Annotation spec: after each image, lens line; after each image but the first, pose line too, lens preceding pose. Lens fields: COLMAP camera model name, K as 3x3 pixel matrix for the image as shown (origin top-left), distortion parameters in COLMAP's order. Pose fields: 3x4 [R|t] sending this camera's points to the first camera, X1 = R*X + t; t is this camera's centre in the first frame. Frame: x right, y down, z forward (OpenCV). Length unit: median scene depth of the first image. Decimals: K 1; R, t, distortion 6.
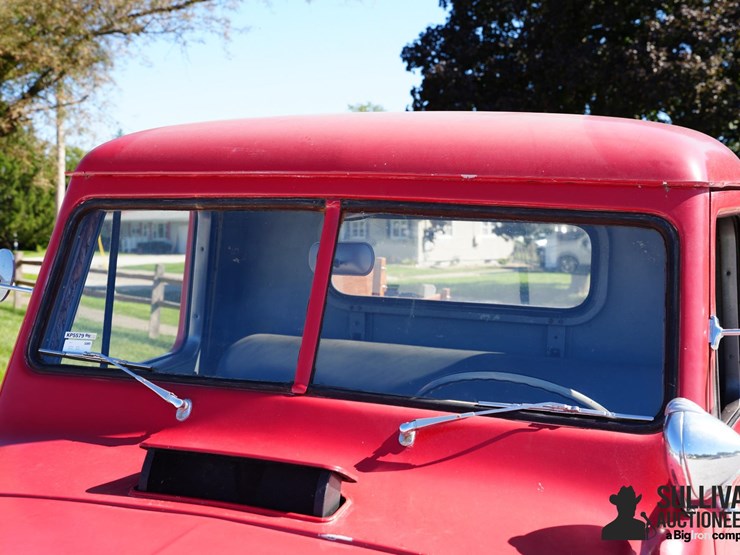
lens RADIAL K [[977.2, 0, 370.0], [0, 977.2, 277.5], [0, 0, 1]] dist [0.140631, 0.087652]
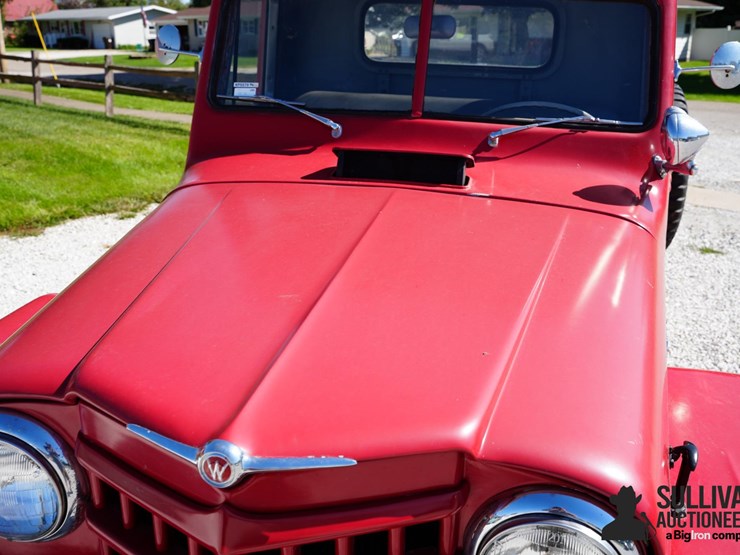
lens RADIAL K [[776.7, 0, 370.0], [0, 776.7, 277.5], [0, 0, 1]] dist [-0.015718, 0.041204]
pose [[0.987564, -0.052120, 0.148325, -0.329979], [0.011776, 0.965321, 0.260799, 0.041009], [-0.156774, -0.255809, 0.953931, -0.212316]]
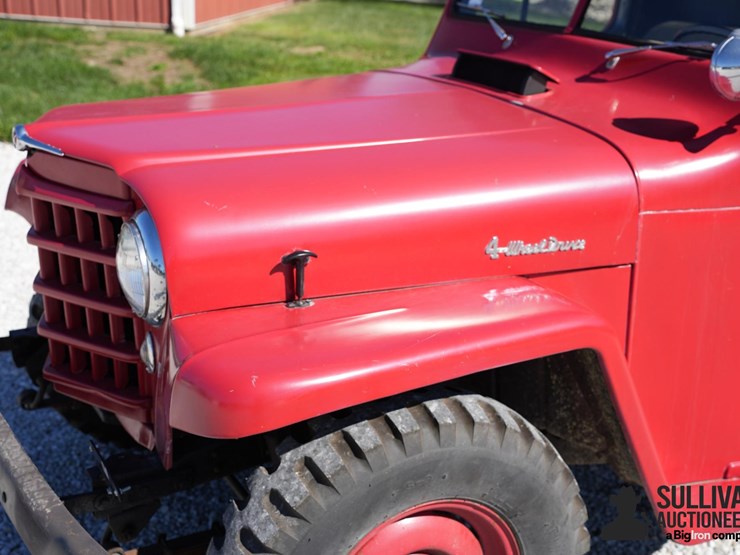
lens RADIAL K [[1017.0, 0, 370.0], [0, 1017.0, 277.5], [0, 0, 1]] dist [0.153139, 0.073371]
pose [[0.776266, 0.213681, -0.593087, 0.685507], [-0.067527, 0.963573, 0.258779, 0.088212], [0.626779, -0.160832, 0.762418, -0.428263]]
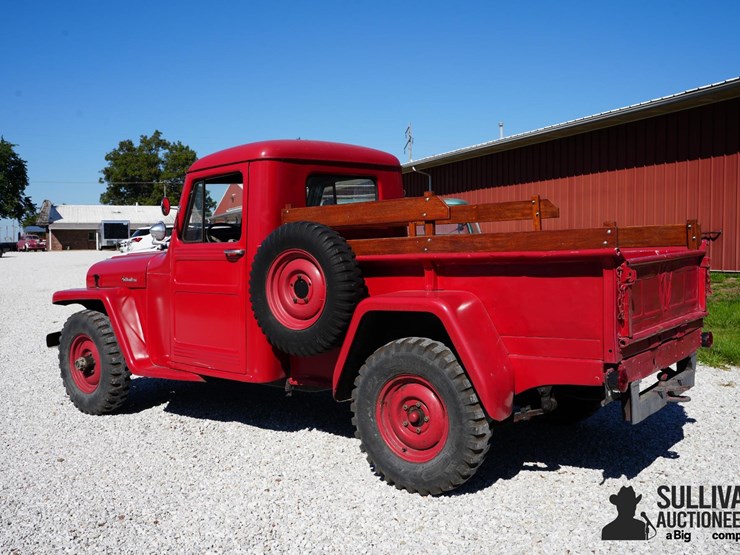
lens RADIAL K [[776.7, 0, 370.0], [0, 776.7, 277.5], [0, 0, 1]] dist [-0.015718, 0.041204]
pose [[-0.276383, 0.048658, -0.959815, 2.951853], [-0.032374, 0.997679, 0.059900, 0.109447], [0.960502, 0.047628, -0.274167, 2.425432]]
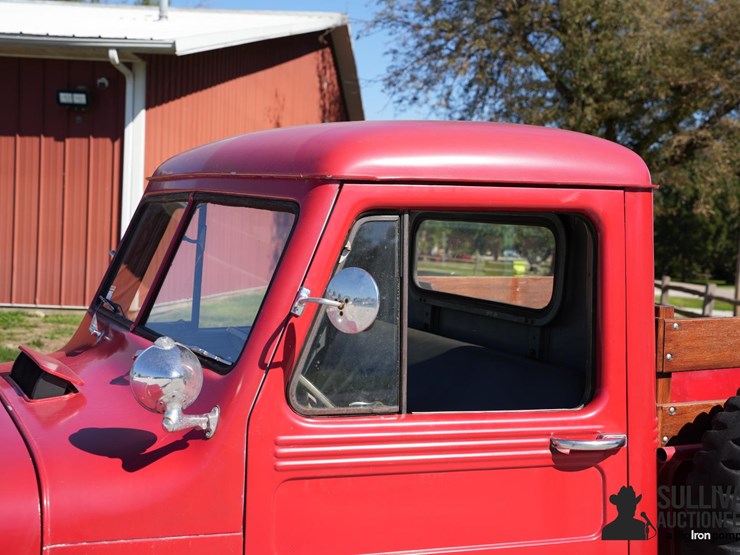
lens RADIAL K [[977.2, 0, 370.0], [0, 977.2, 277.5], [0, 0, 1]] dist [0.140631, 0.087652]
pose [[0.754995, 0.053489, -0.653546, 1.073898], [-0.071660, 0.997428, -0.001151, 0.020060], [0.651804, 0.047702, 0.756886, 0.151506]]
